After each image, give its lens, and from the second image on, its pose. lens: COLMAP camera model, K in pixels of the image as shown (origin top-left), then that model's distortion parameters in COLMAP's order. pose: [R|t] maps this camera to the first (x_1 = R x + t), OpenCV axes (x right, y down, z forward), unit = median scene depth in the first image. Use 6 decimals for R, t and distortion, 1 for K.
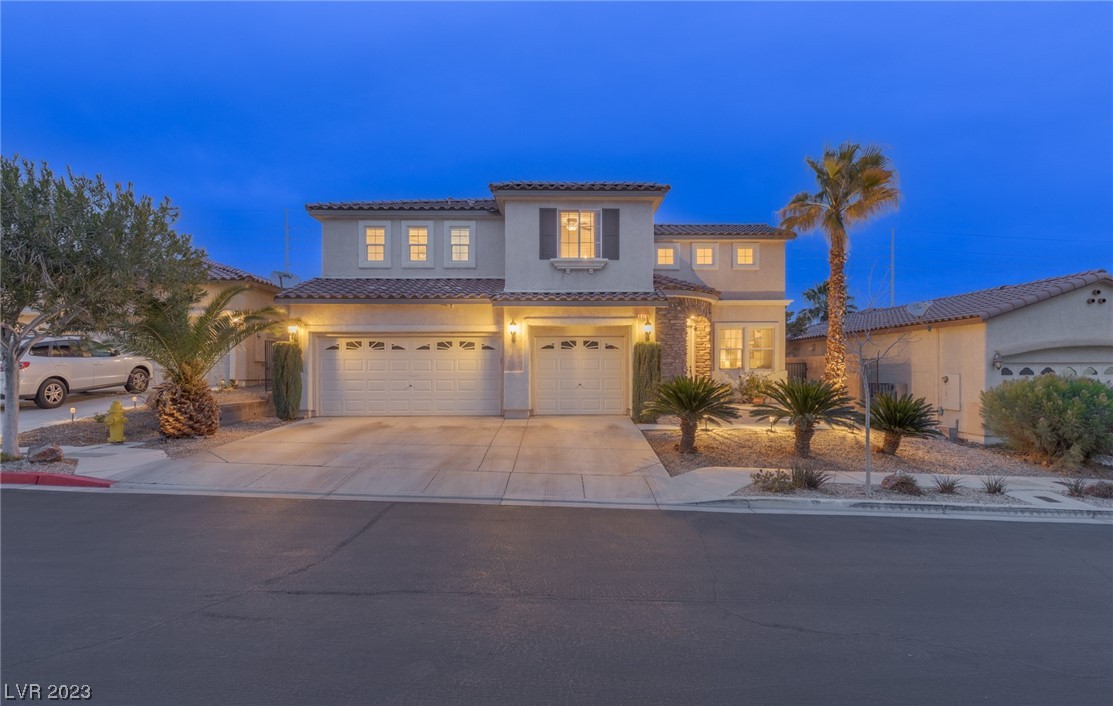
lens RADIAL K [[606.1, 0, 555.3], [0, 606.1, 360.8], [0, 0, 1]] dist [-0.005326, -0.000514]
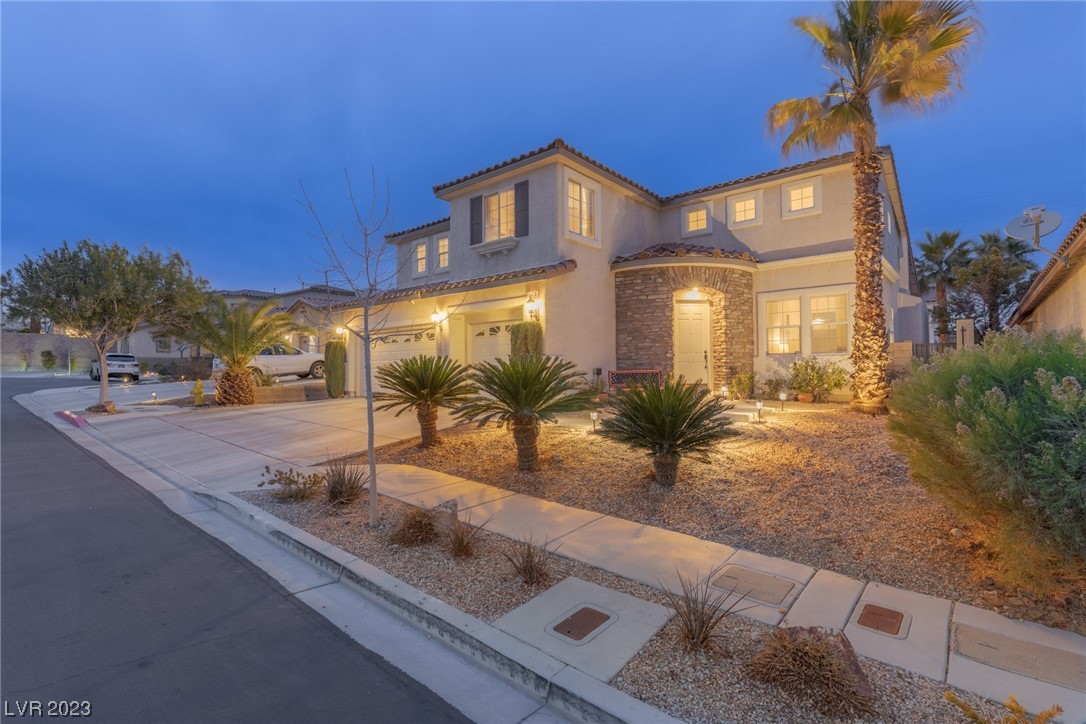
lens RADIAL K [[499.5, 0, 541.7], [0, 499.5, 358.4], [0, 0, 1]] dist [0.001423, 0.000077]
pose [[0.755317, -0.018835, -0.655089, 0.604016], [0.013629, 0.999822, -0.013033, 0.029597], [0.655218, 0.000916, 0.755440, 0.443050]]
